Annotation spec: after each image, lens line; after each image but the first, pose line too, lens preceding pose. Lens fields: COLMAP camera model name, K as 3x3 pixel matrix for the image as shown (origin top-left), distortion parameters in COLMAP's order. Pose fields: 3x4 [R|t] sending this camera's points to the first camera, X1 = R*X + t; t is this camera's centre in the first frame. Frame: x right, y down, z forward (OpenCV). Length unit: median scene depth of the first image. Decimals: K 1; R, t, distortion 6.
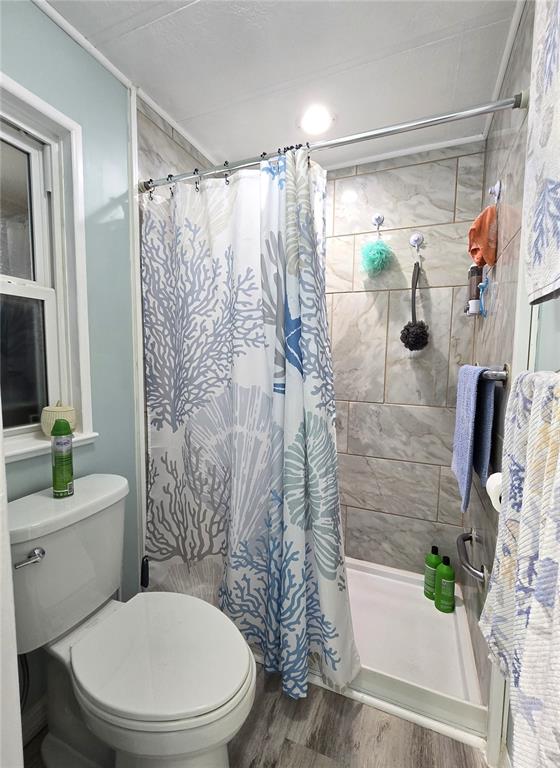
lens RADIAL K [[340.5, 0, 280.4], [0, 340.5, 382.8], [0, 0, 1]] dist [-0.000407, -0.000524]
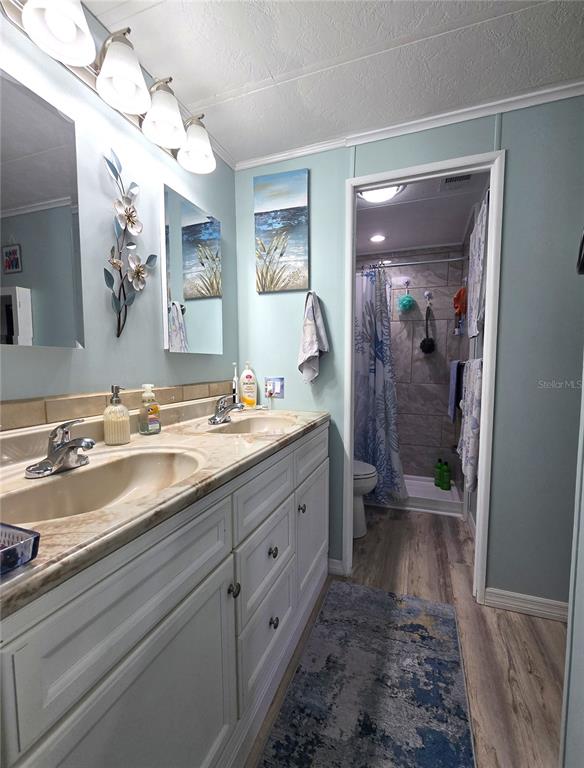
lens RADIAL K [[350.8, 0, 294.1], [0, 350.8, 387.5], [0, 0, 1]] dist [-0.001862, -0.000154]
pose [[0.999038, -0.013151, 0.041831, -0.439864], [0.013240, 0.999911, -0.001857, 0.088212], [-0.041803, 0.002409, 0.999123, -0.929053]]
